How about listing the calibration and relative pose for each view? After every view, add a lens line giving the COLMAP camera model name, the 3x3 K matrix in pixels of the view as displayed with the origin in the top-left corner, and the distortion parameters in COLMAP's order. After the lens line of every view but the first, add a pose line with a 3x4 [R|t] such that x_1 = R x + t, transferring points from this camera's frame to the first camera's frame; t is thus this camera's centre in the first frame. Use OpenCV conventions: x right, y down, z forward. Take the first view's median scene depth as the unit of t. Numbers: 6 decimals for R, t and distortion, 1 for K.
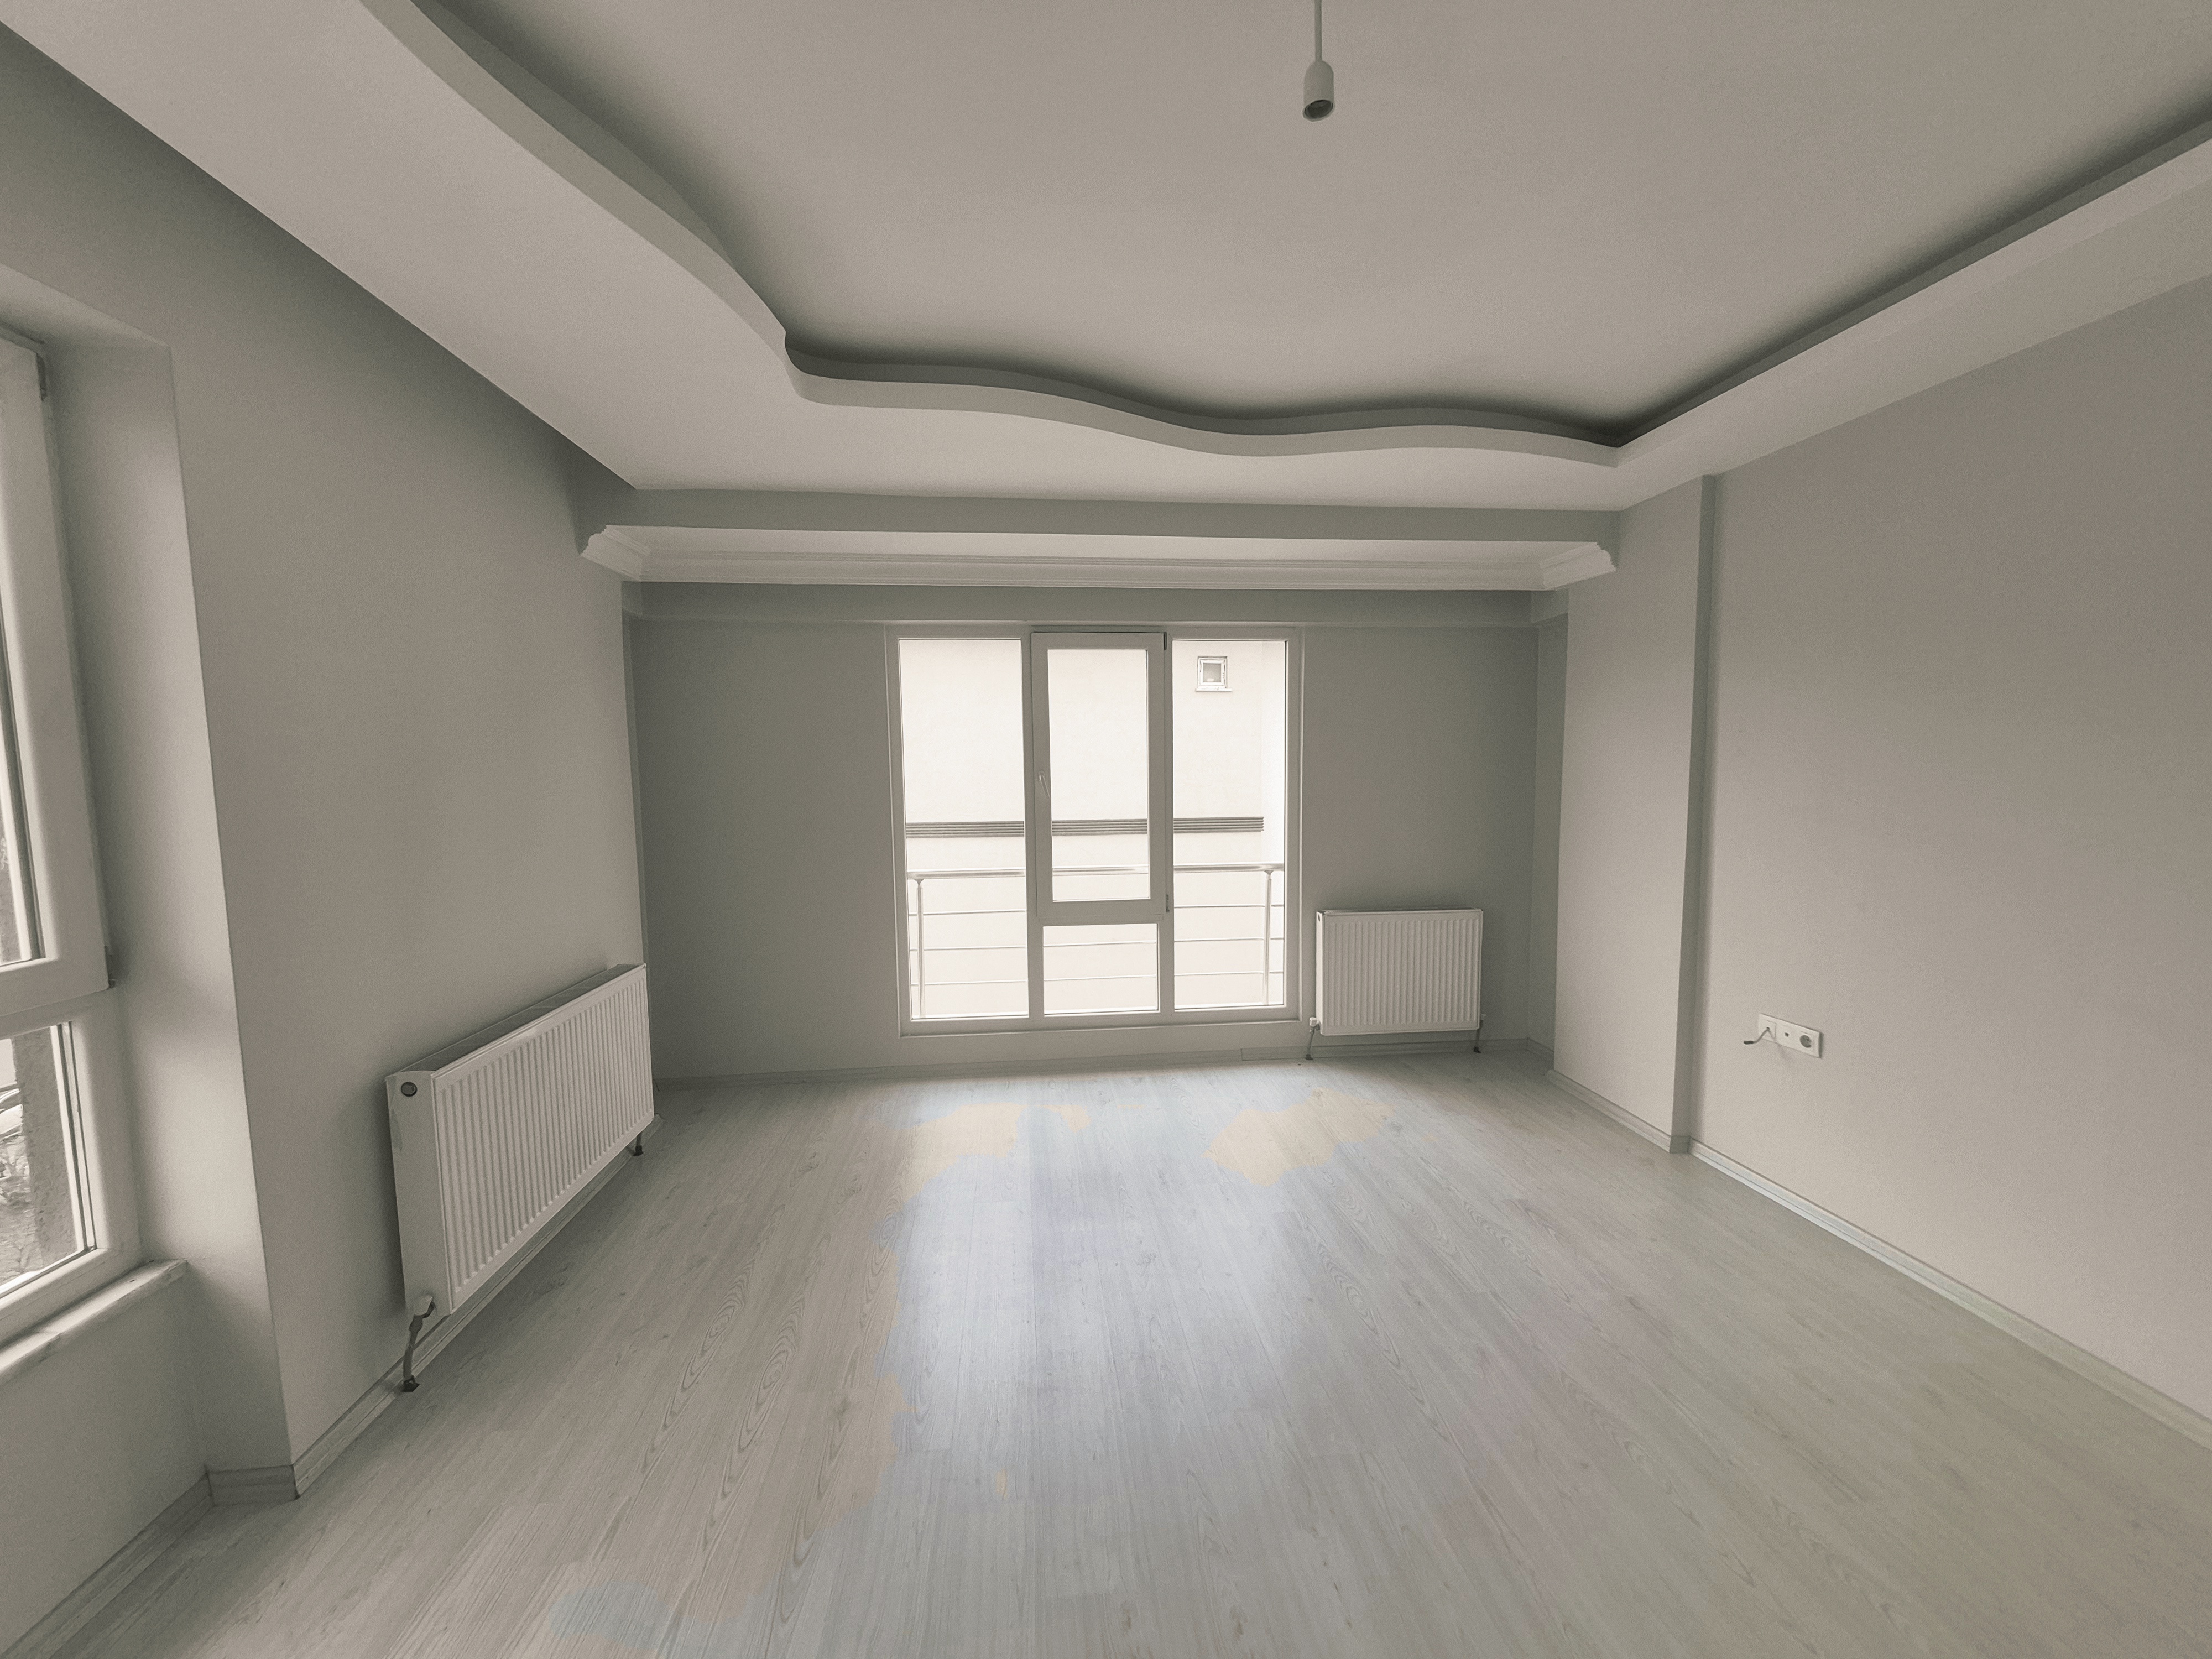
lens RADIAL K [[862.1, 0, 1085.4], [0, 862.1, 843.2], [0, 0, 1]] dist [-0.000476, -0.000107]
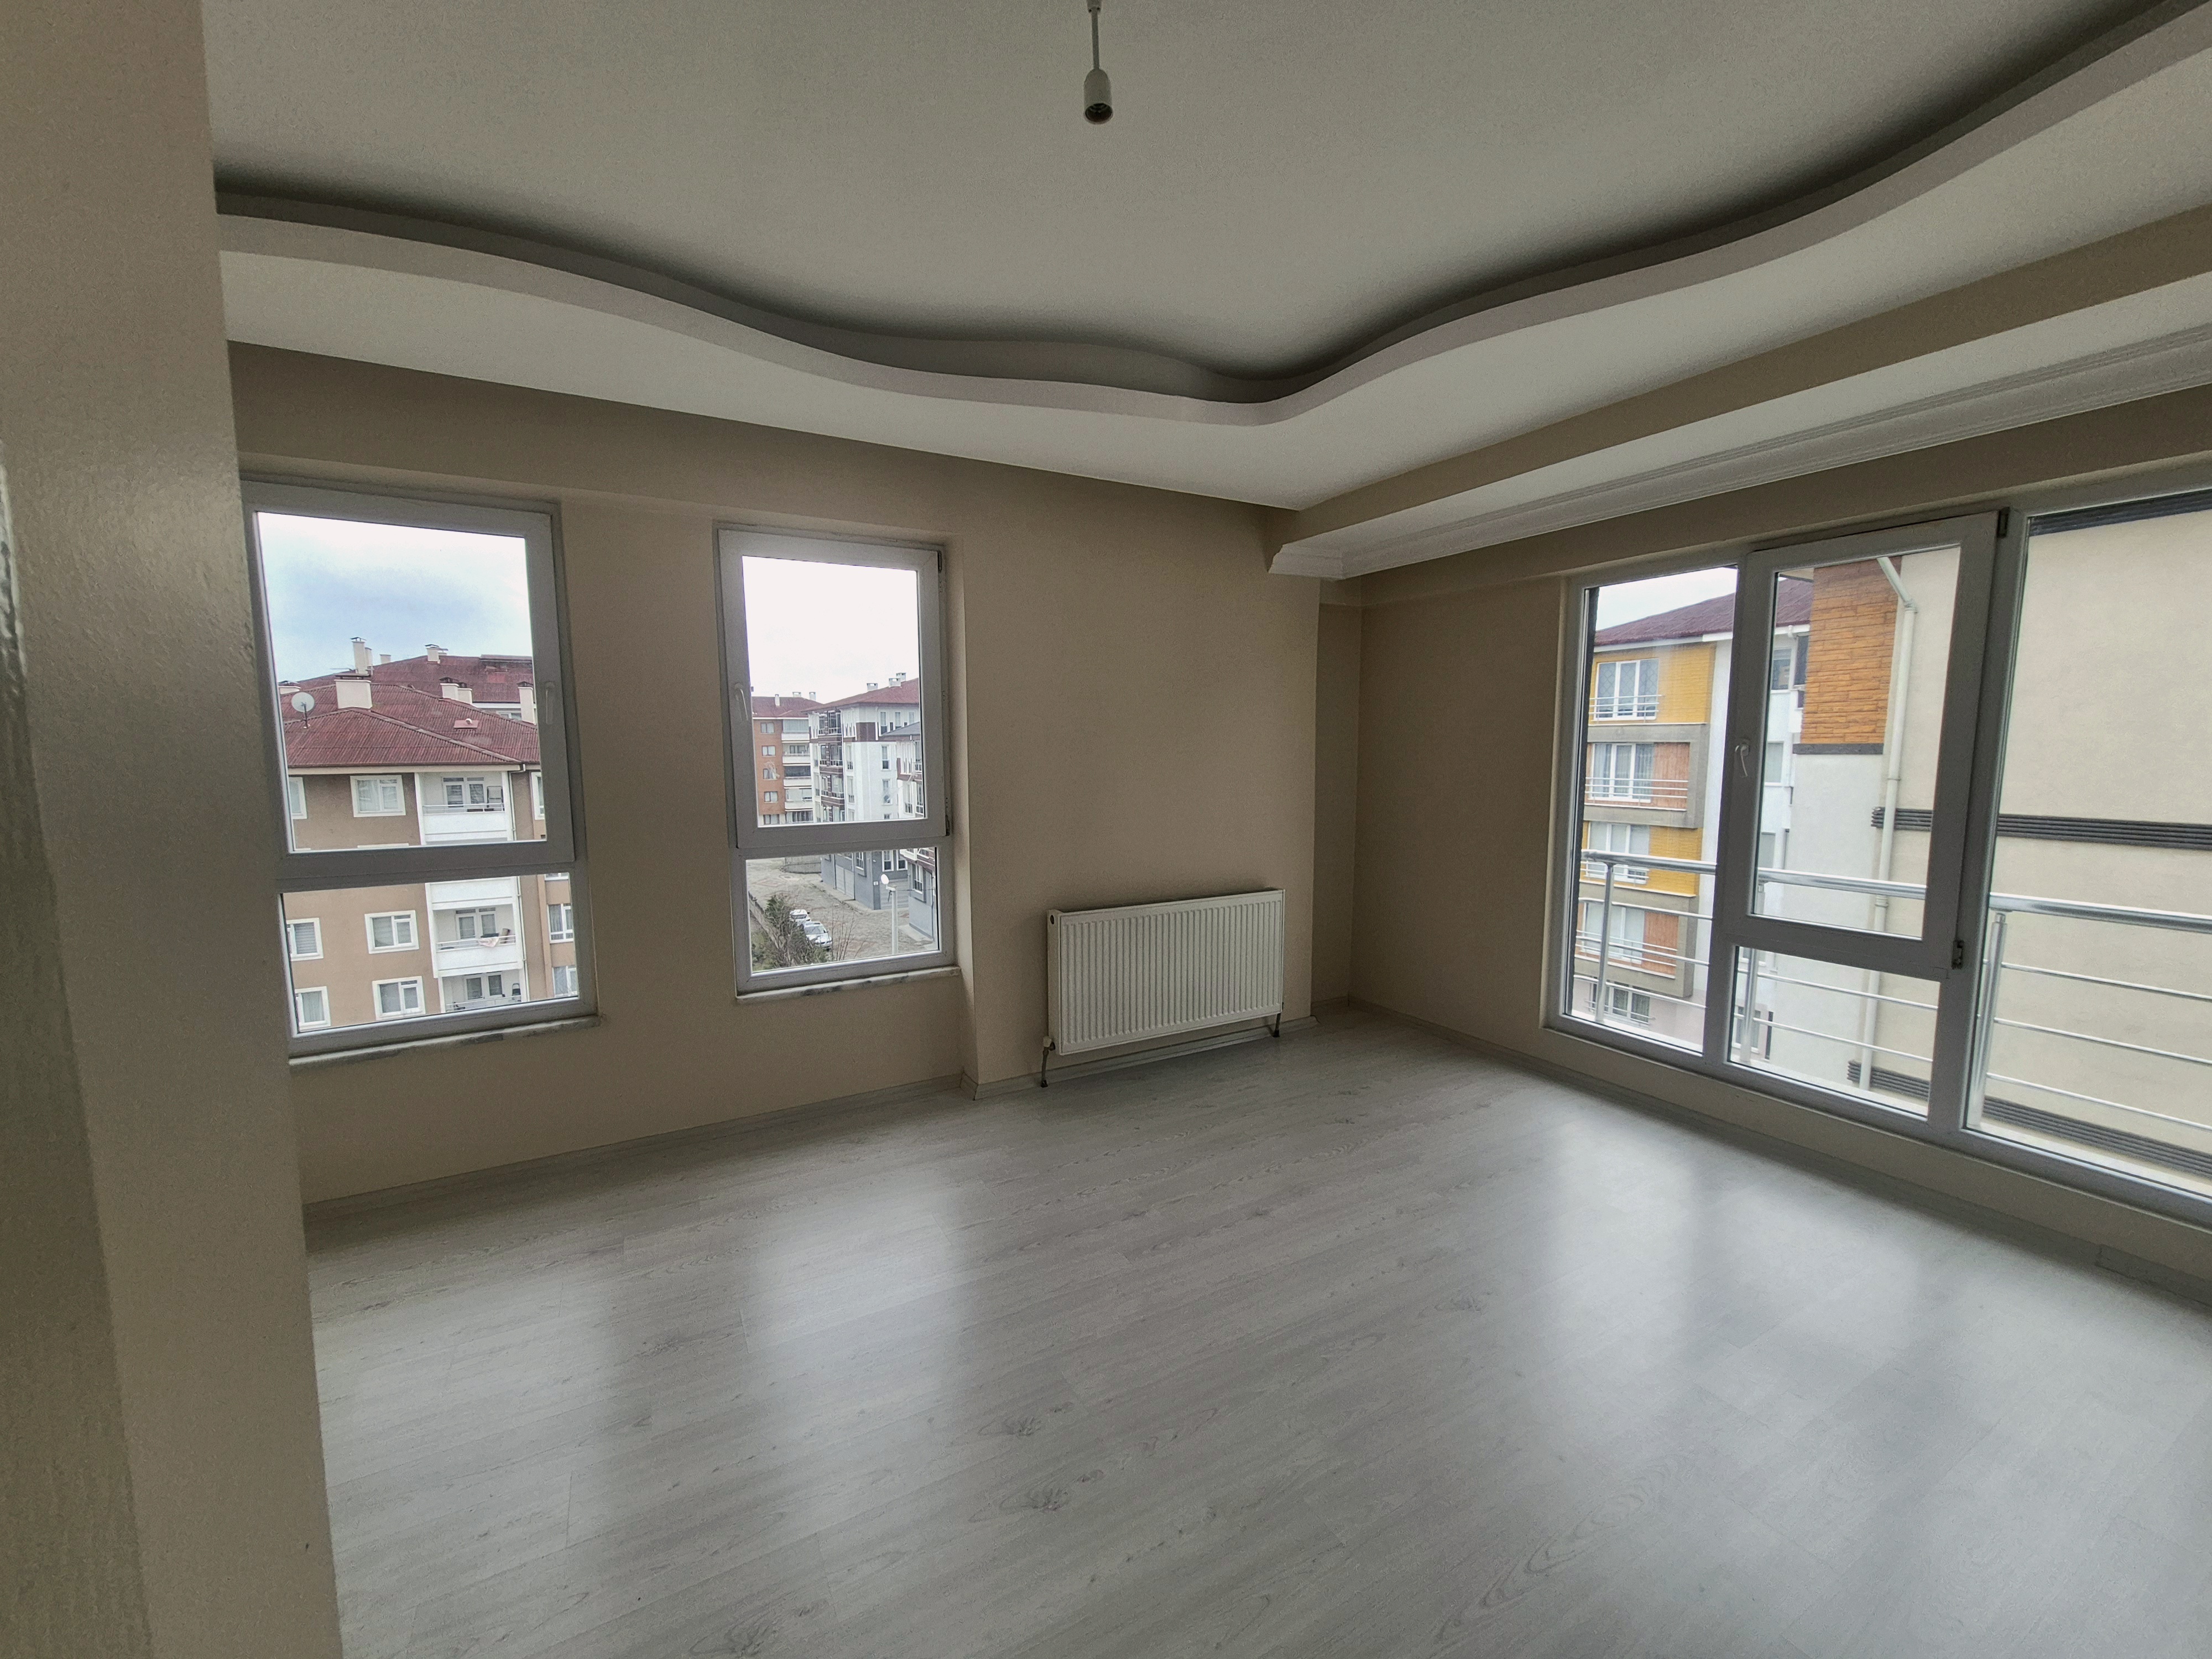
lens RADIAL K [[862.1, 0, 1085.4], [0, 862.1, 843.2], [0, 0, 1]] dist [-0.000476, -0.000107]
pose [[0.396465, 0.117055, -0.910557, 0.419860], [-0.078528, 0.992527, 0.093401, -0.019314], [0.914685, 0.034474, 0.402694, 0.179232]]
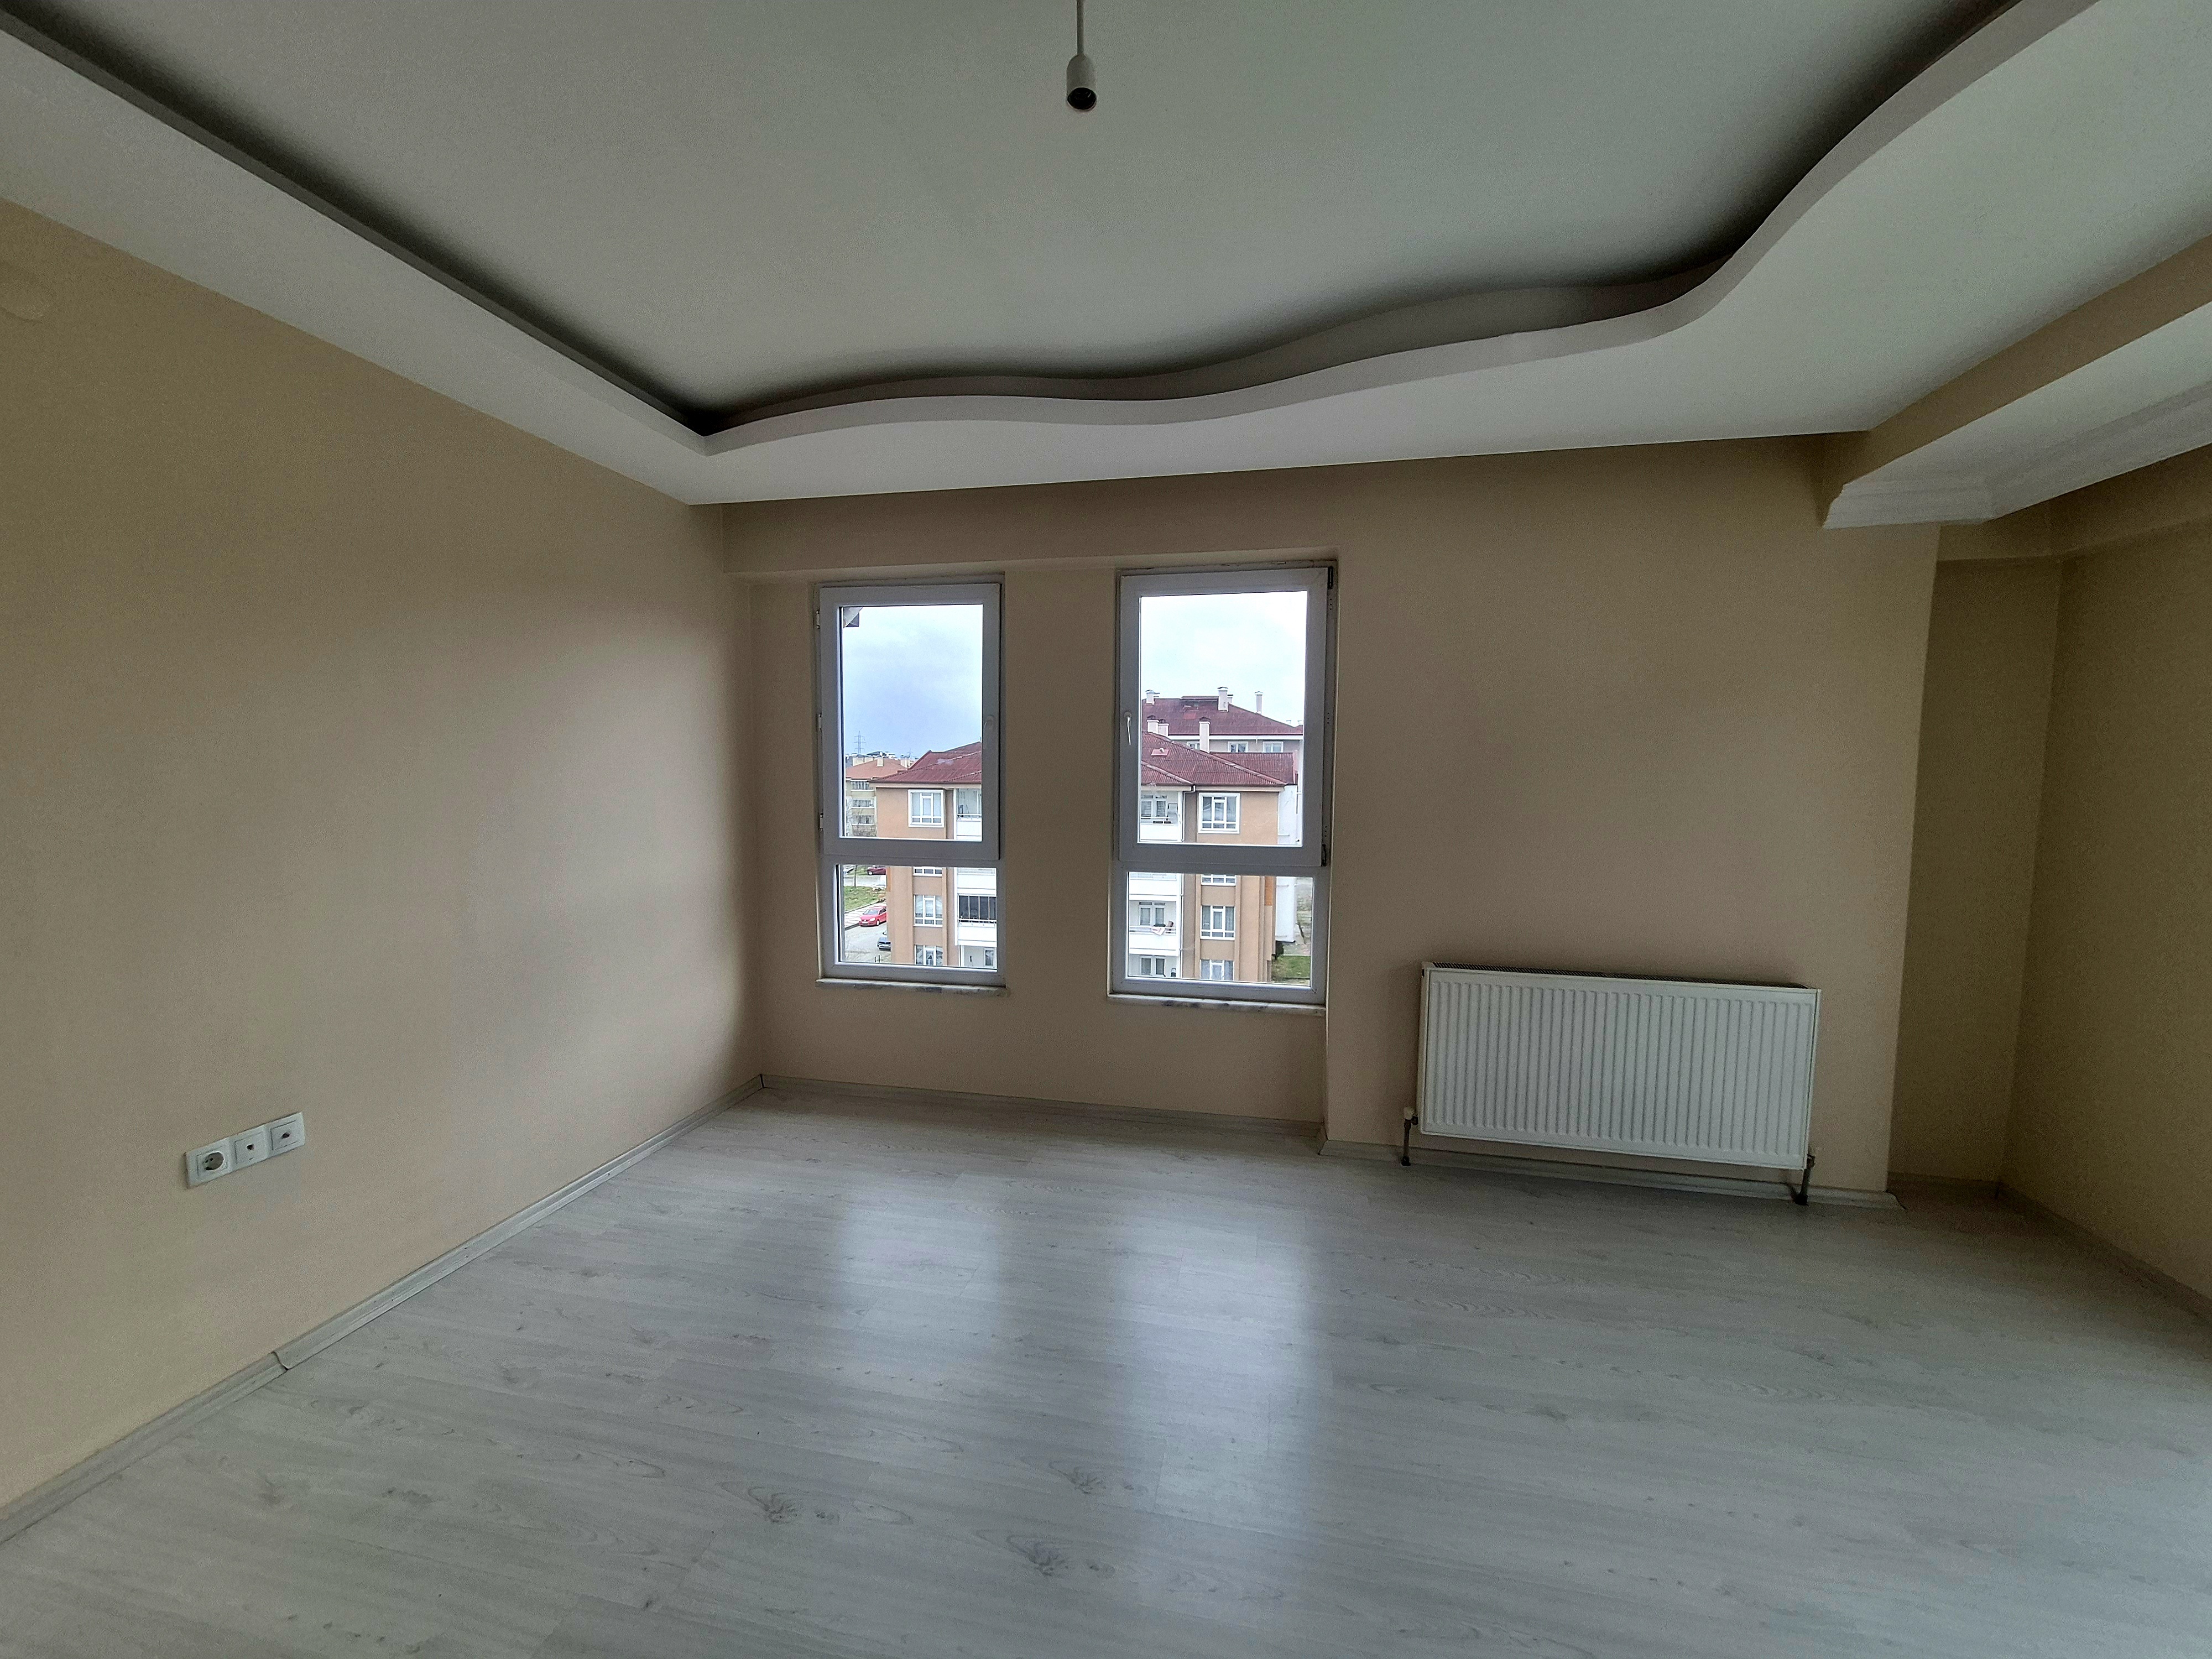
lens RADIAL K [[859.1, 0, 1095.5], [0, 859.1, 839.0], [0, 0, 1]] dist [-0.000179, 0.000009]
pose [[-0.296627, 0.087330, -0.950992, 0.407758], [-0.085738, 0.989353, 0.117596, -0.038254], [0.951137, 0.116418, -0.285982, 0.437565]]
